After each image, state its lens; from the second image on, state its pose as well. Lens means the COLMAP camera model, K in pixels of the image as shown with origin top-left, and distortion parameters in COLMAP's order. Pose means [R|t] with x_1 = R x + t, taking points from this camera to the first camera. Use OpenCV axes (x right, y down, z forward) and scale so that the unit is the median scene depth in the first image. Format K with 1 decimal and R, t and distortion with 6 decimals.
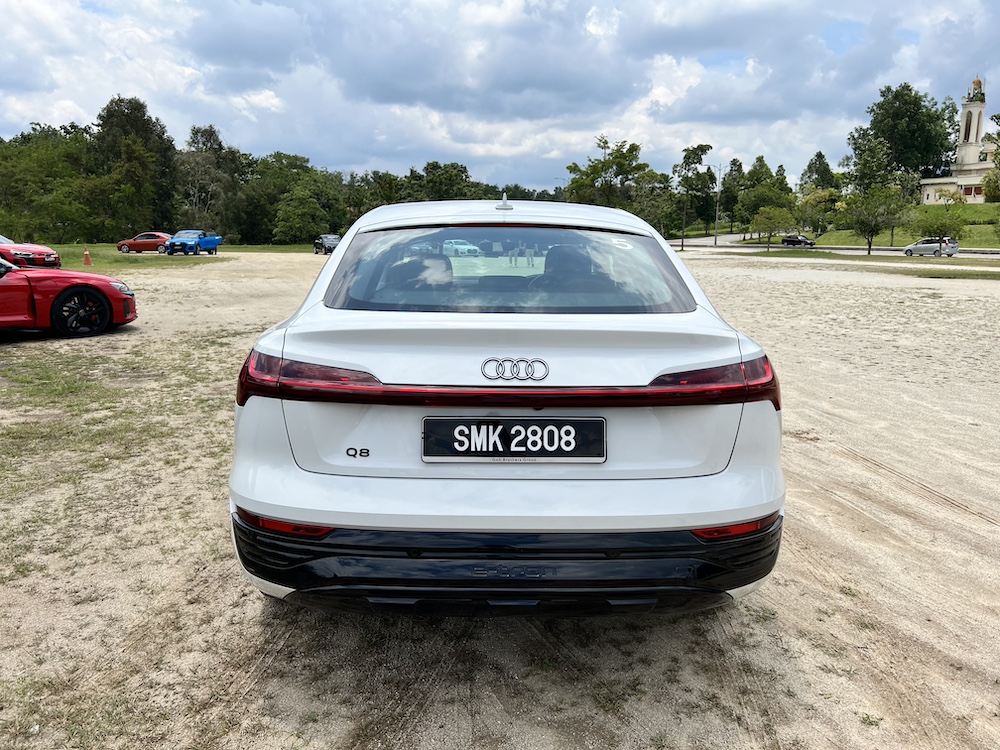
lens RADIAL K [[755.2, 0, 497.2], [0, 755.2, 381.7], [0, 0, 1]] dist [0.038197, -0.044372]
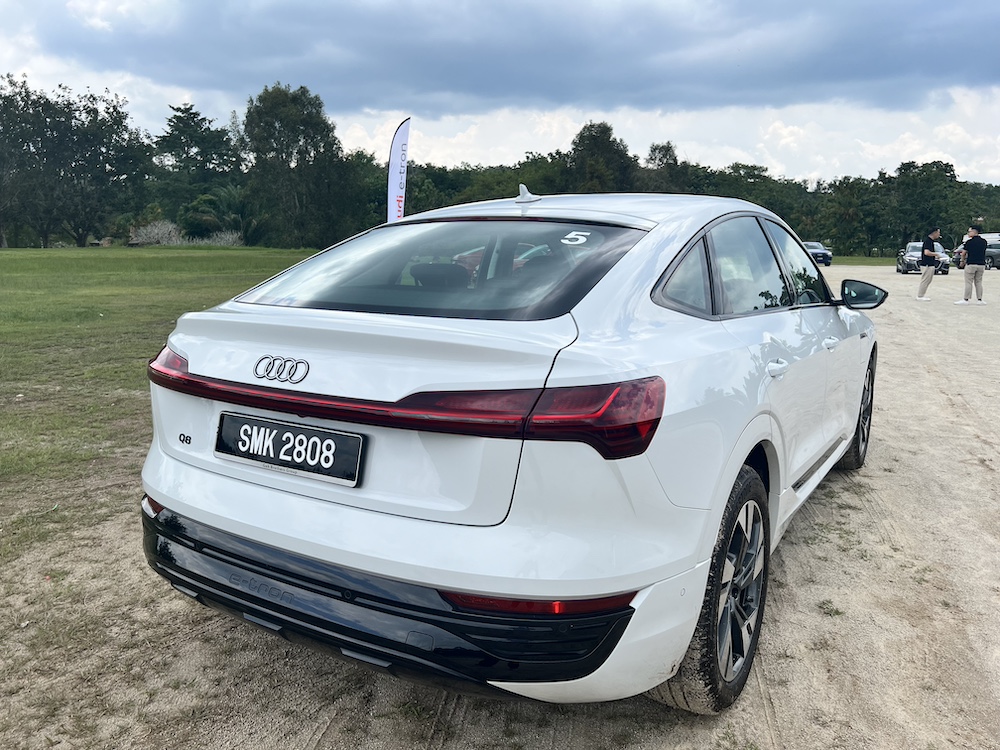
lens RADIAL K [[758.2, 0, 514.2], [0, 758.2, 373.2], [0, 0, 1]] dist [0.049054, -0.057401]
pose [[0.847812, 0.084289, -0.523555, 0.091575], [-0.097744, 0.995210, 0.001942, -0.005086], [0.521211, 0.049528, 0.851990, 0.045142]]
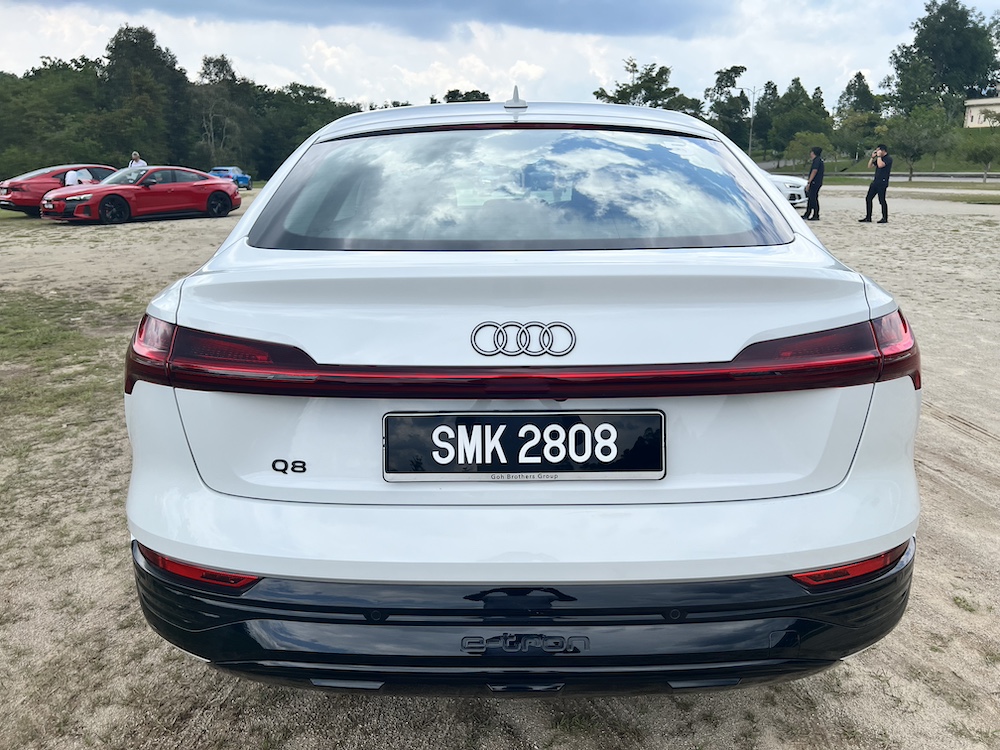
lens RADIAL K [[758.2, 0, 514.2], [0, 758.2, 373.2], [0, 0, 1]] dist [0.049054, -0.057401]
pose [[0.999838, -0.011579, -0.013746, 0.002985], [0.012542, 0.997313, 0.072176, -0.004258], [0.012873, -0.072337, 0.997297, 0.043679]]
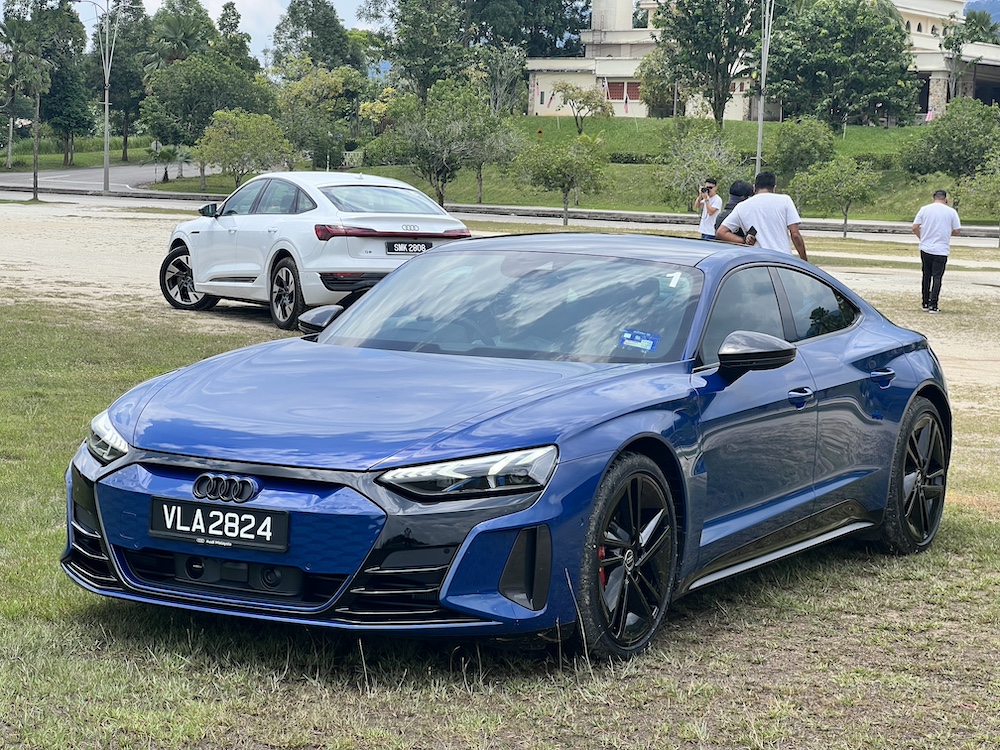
lens RADIAL K [[2517.3, 0, 500.0], [0, 2517.3, 375.0], [0, 0, 1]] dist [0.080180, 0.183586]
pose [[0.885239, -0.012265, 0.464976, -0.644778], [0.060379, 0.994224, -0.088727, 0.220162], [-0.461202, 0.106619, 0.880866, -1.205700]]
